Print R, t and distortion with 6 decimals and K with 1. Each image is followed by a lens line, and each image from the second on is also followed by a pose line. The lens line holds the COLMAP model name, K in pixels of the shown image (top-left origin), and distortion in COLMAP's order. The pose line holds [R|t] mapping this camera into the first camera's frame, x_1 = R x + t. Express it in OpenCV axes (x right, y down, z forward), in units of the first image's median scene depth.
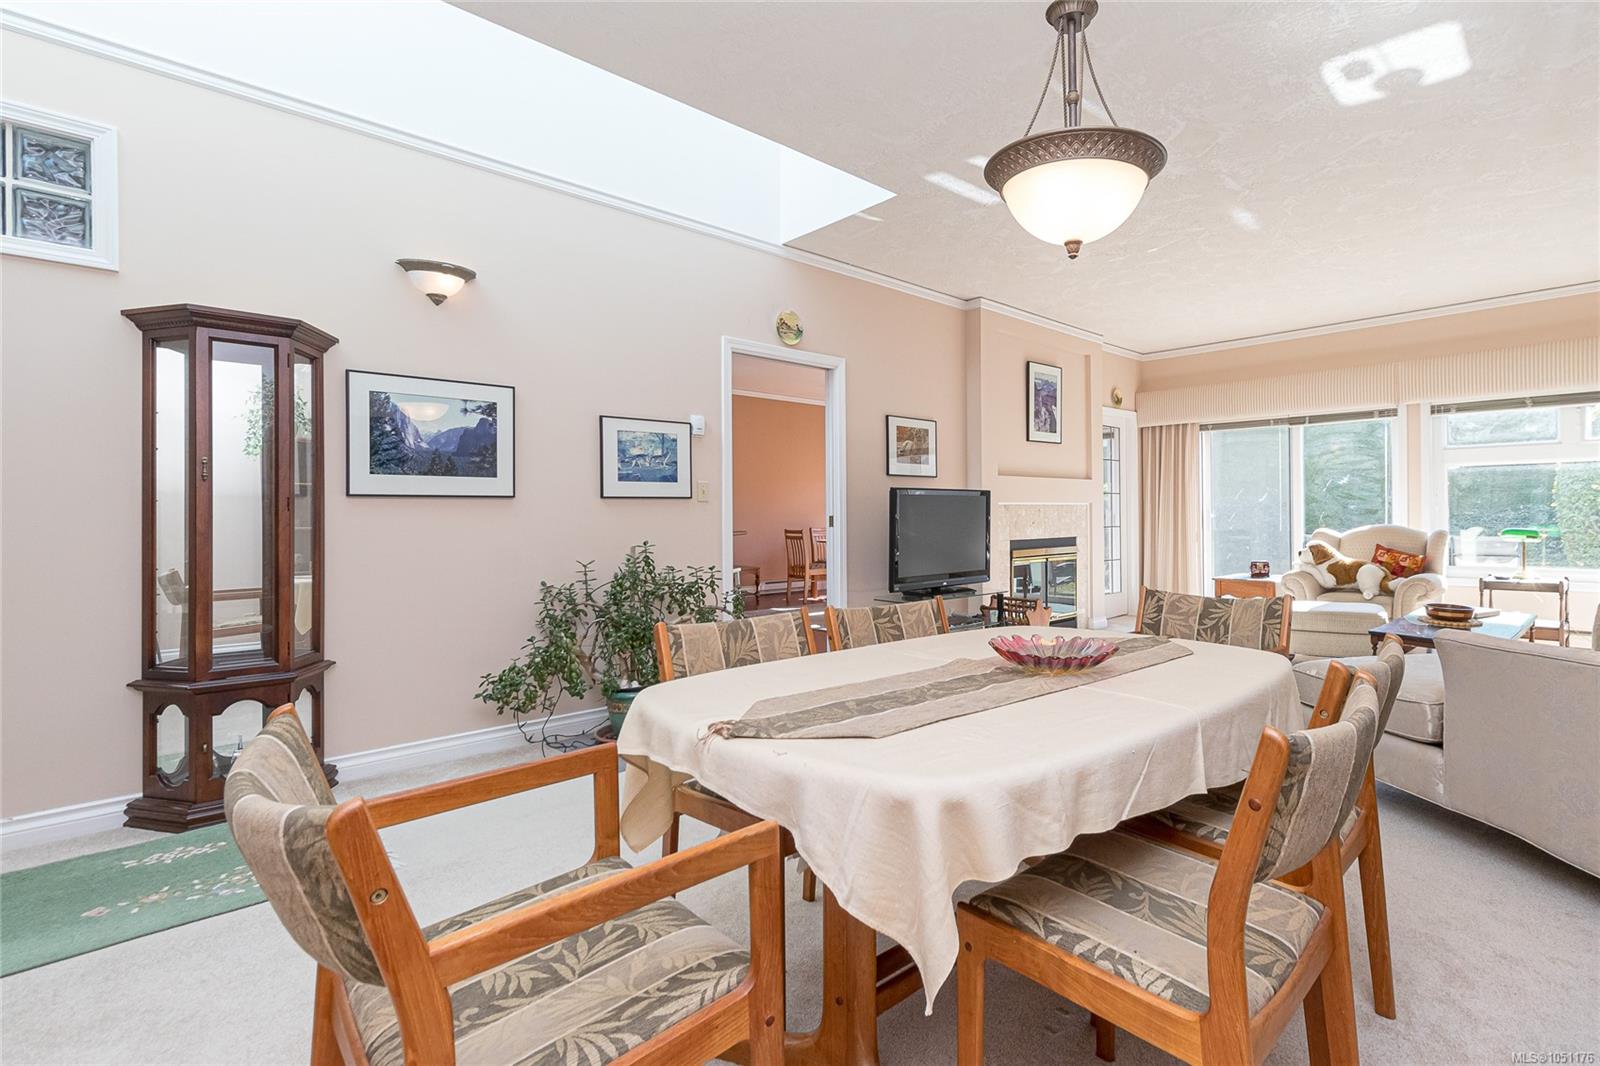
lens RADIAL K [[789.1, 0, 913.4], [0, 789.1, 511.1], [0, 0, 1]] dist [0.003780, 0.001573]
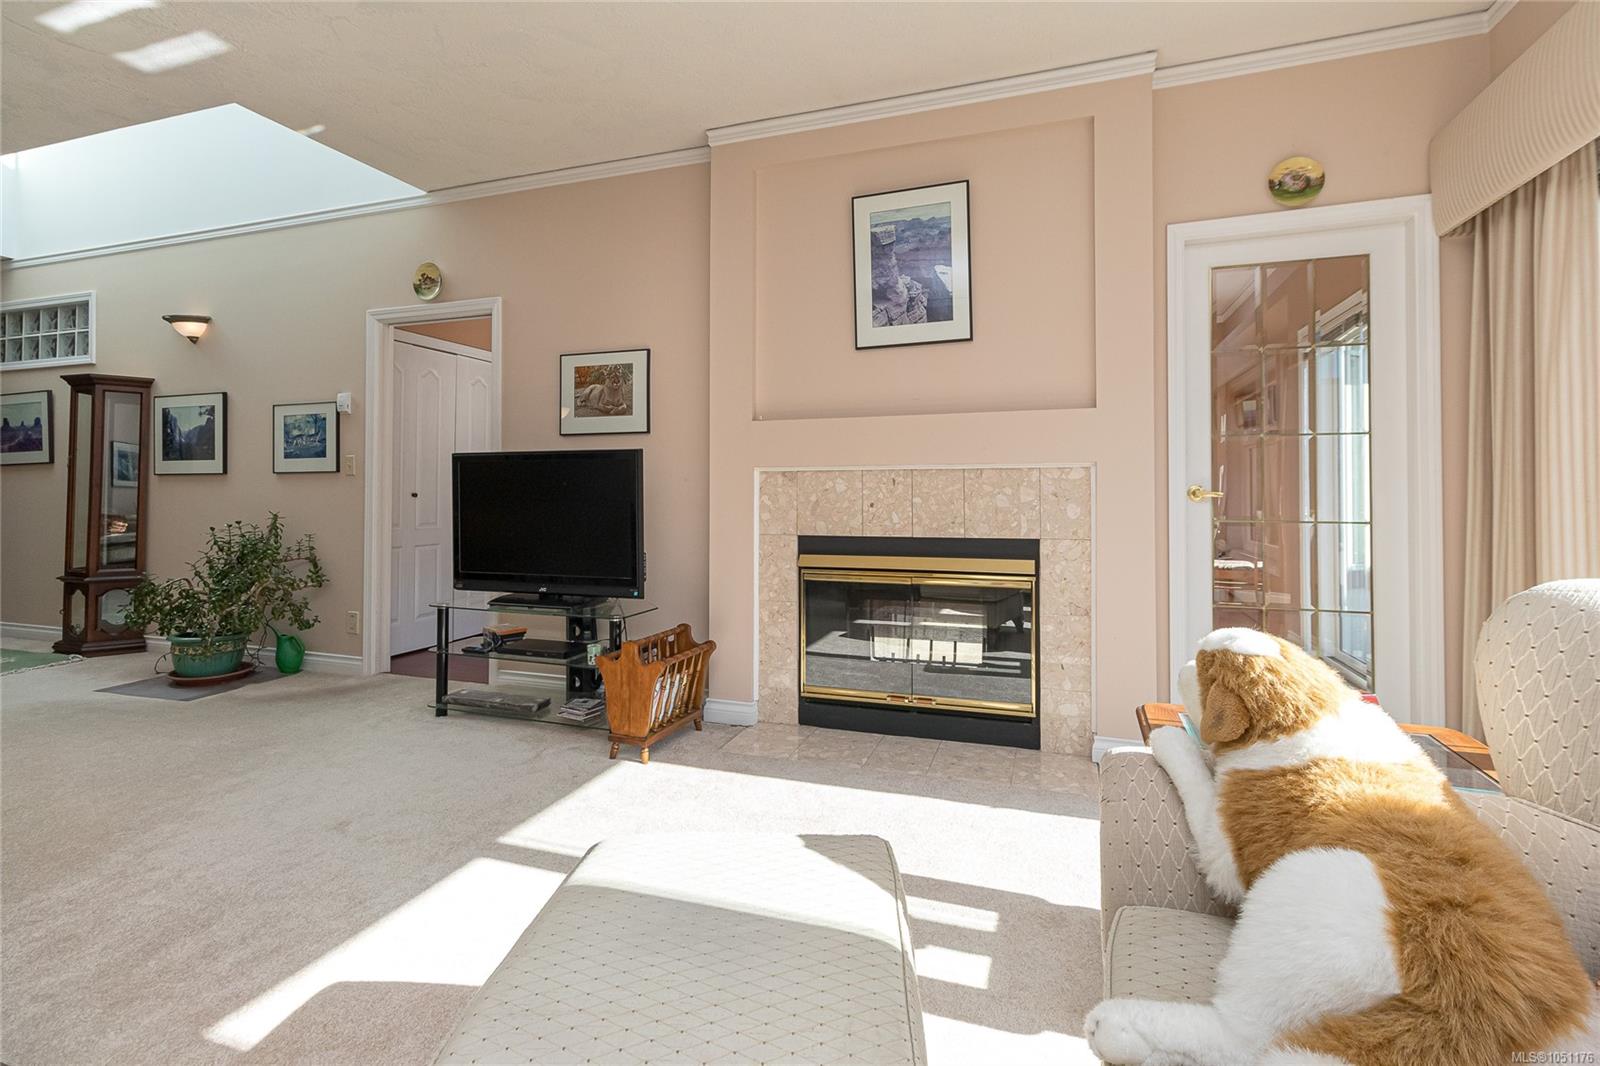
lens RADIAL K [[749.4, 0, 798.8], [0, 749.4, 476.1], [0, 0, 1]] dist [0.007725, 0.001735]
pose [[0.401777, -0.008122, -0.915702, 0.610129], [0.003768, 0.999967, -0.007217, -0.000764], [0.915730, -0.000550, 0.401794, 0.794113]]
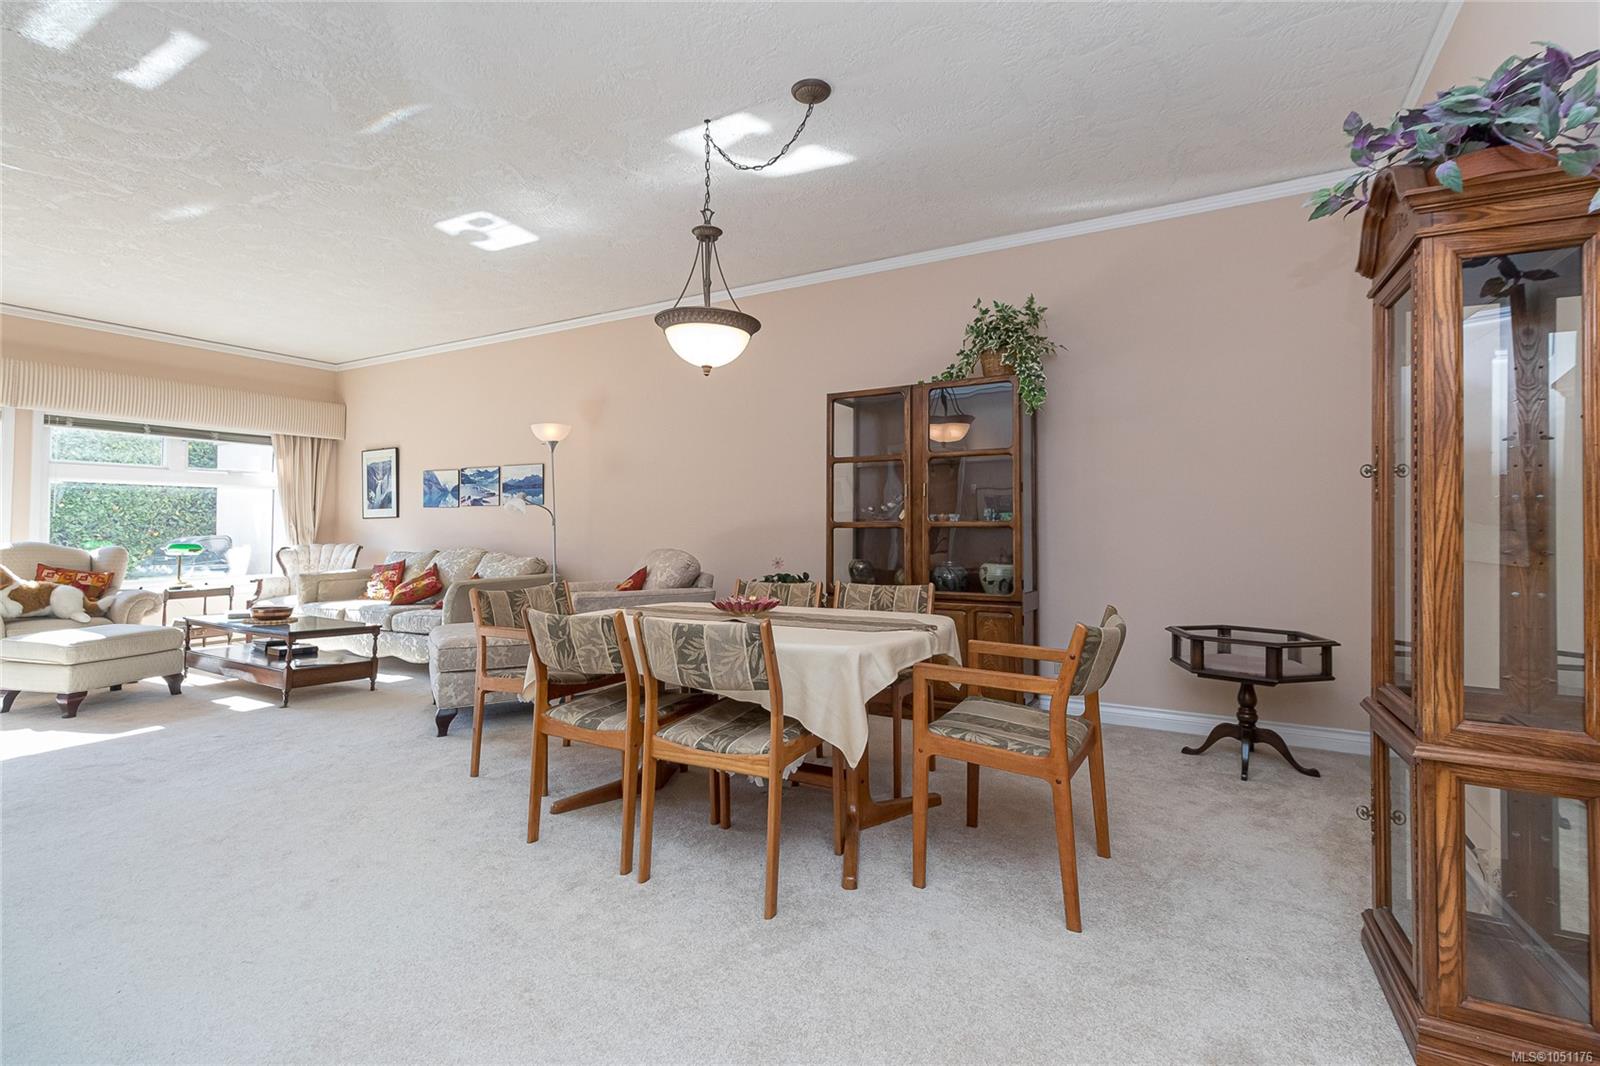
lens RADIAL K [[729.3, 0, 802.7], [0, 729.3, 507.2], [0, 0, 1]] dist [-0.000188, -0.001281]
pose [[-0.238521, 0.034886, 0.970510, -0.409292], [-0.001562, 0.999339, -0.036306, 0.005889], [-0.971136, -0.010176, -0.238309, 0.352311]]
